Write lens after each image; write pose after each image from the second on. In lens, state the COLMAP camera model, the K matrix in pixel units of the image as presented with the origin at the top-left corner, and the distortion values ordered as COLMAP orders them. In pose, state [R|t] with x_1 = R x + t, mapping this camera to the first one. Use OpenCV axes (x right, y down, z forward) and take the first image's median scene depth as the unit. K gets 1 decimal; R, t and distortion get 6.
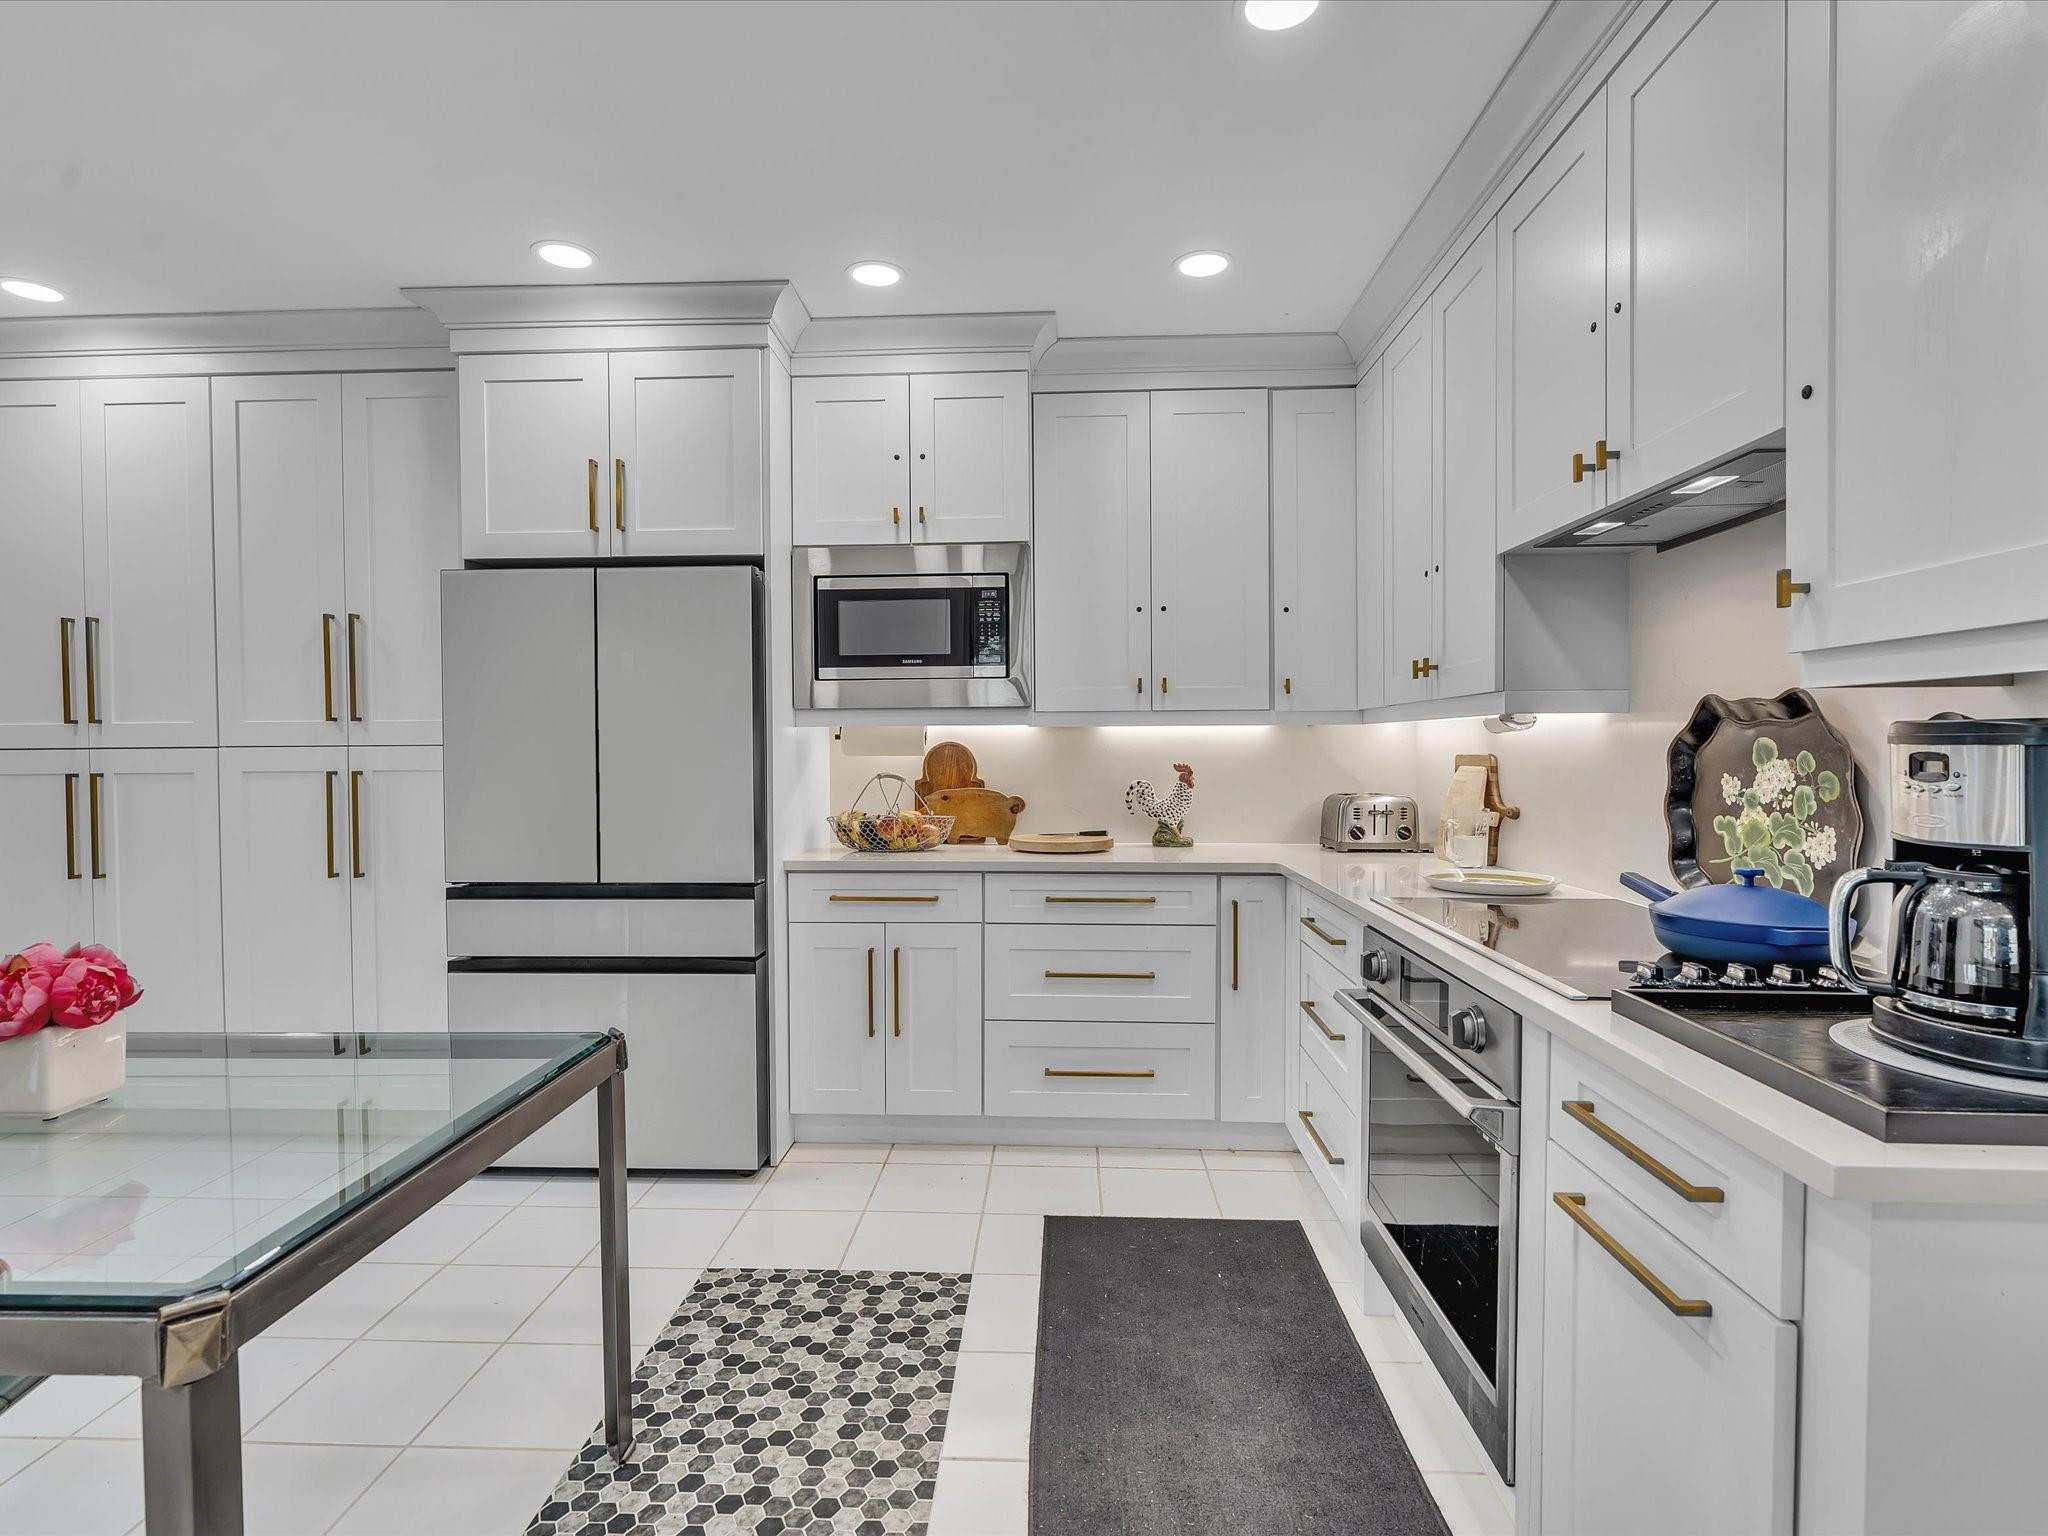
lens RADIAL K [[1064.2, 0, 1024.0], [0, 1064.2, 768.0], [0, 0, 1]] dist [-0.002983, 0.001055]
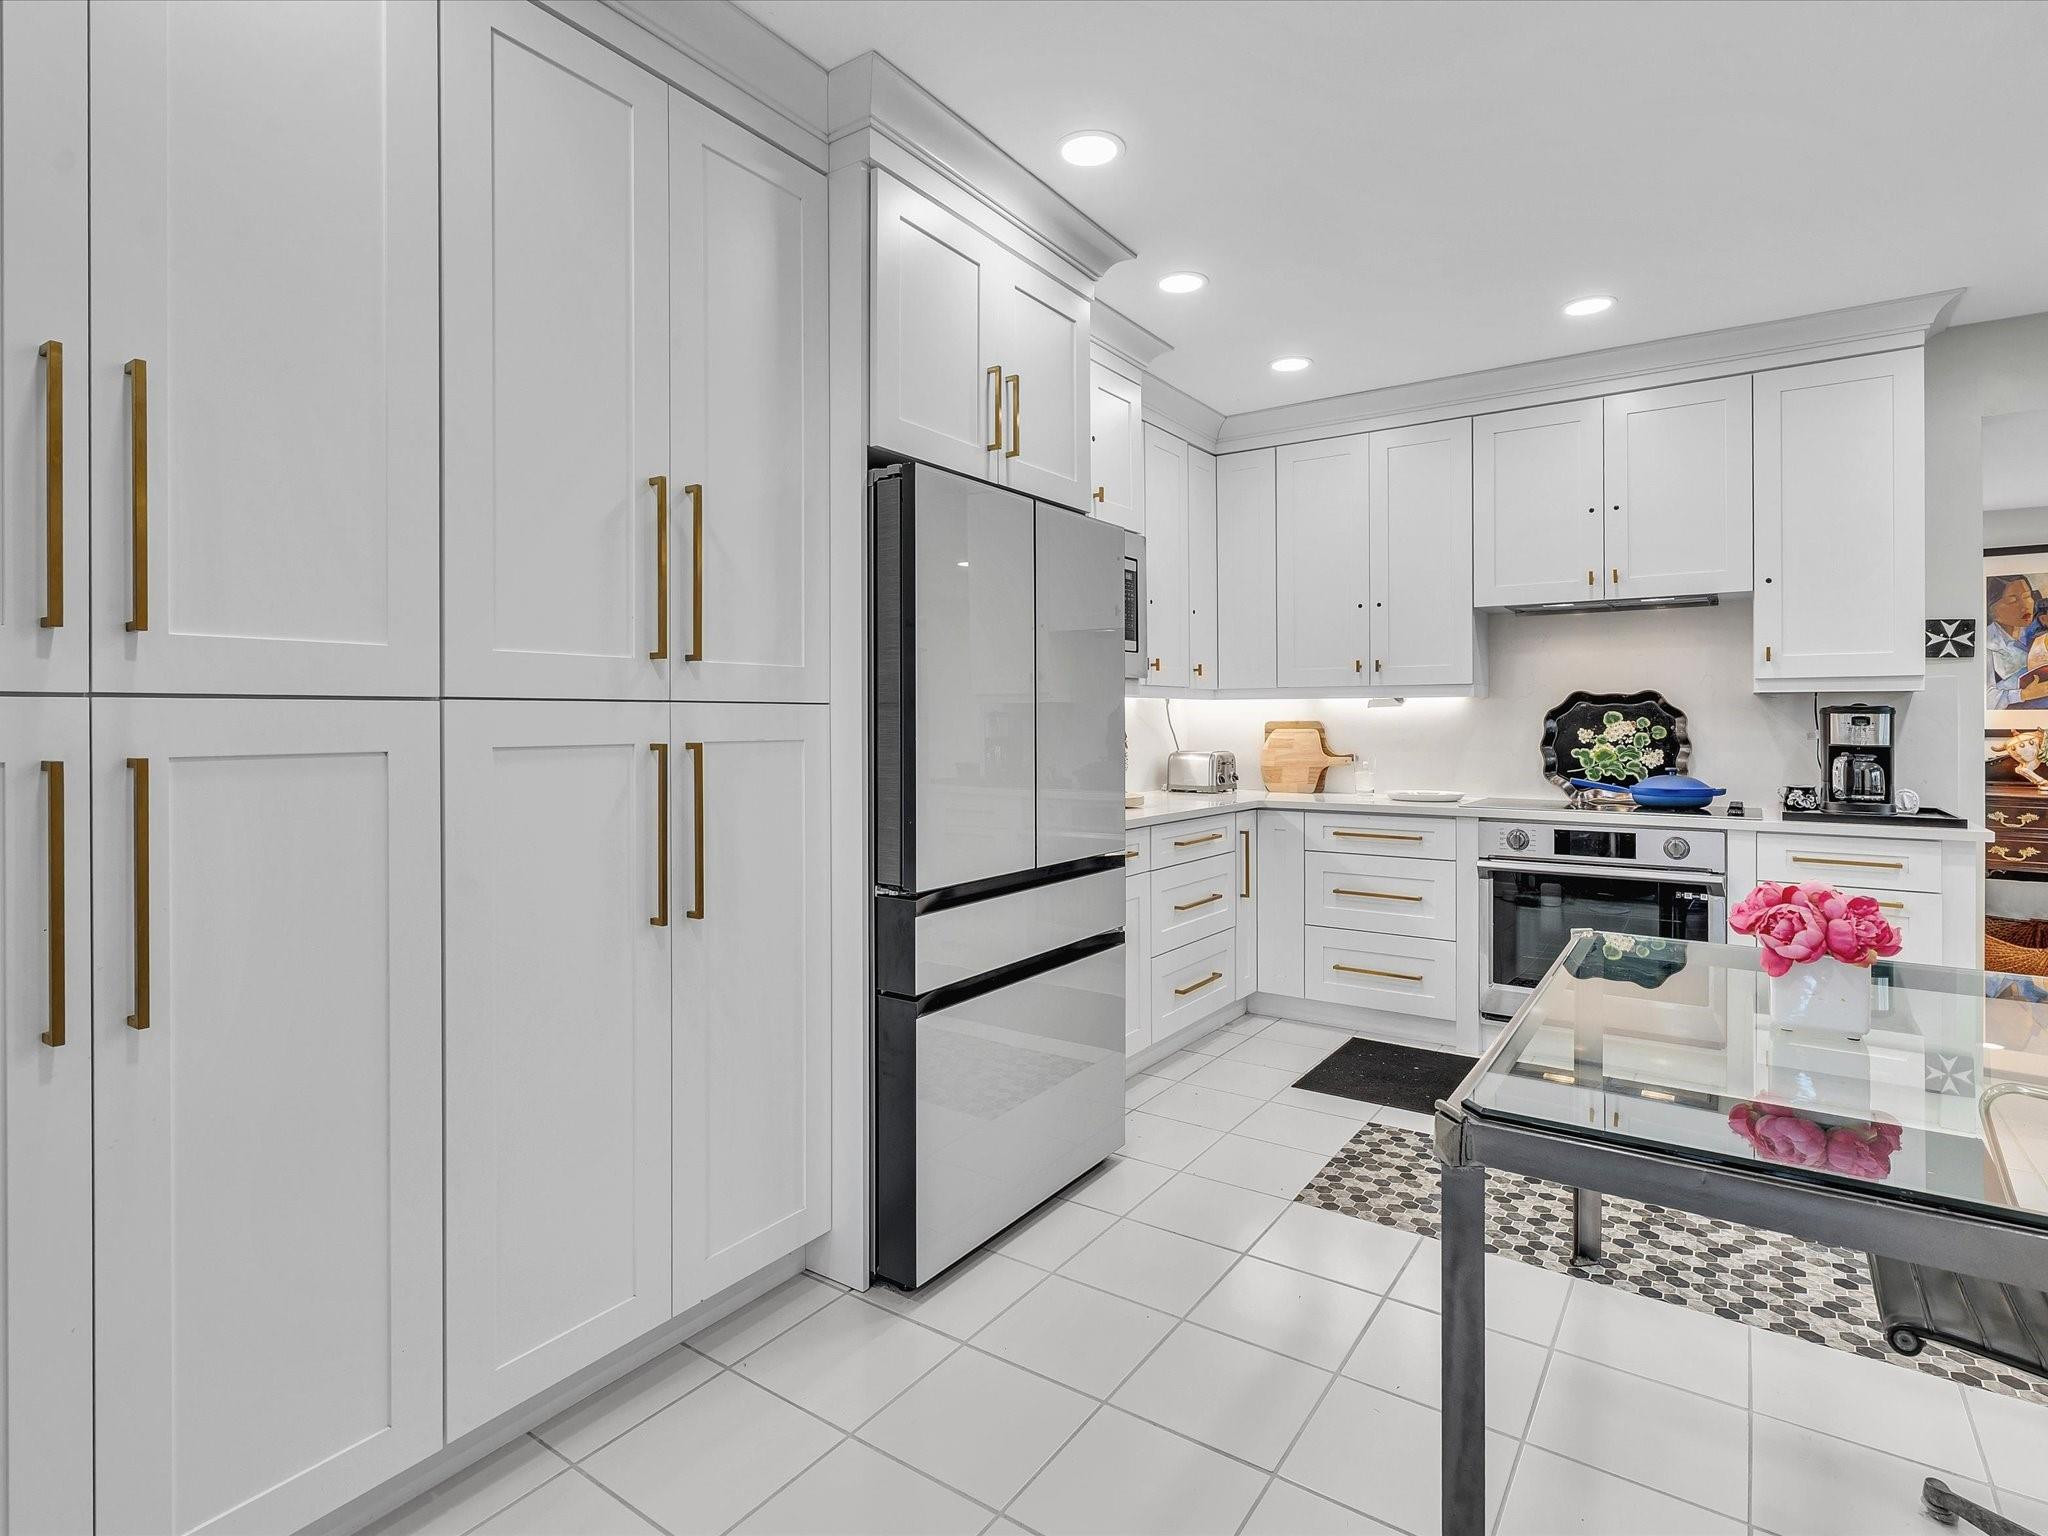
lens RADIAL K [[1064.6, 0, 1018.6], [0, 1064.6, 719.7], [0, 0, 1]] dist [-0.024839, 0.000490]
pose [[0.524621, 0.004777, 0.851322, -1.450574], [0.015099, 0.999775, -0.014915, 0.002094], [-0.851202, 0.020679, 0.524431, 0.722888]]
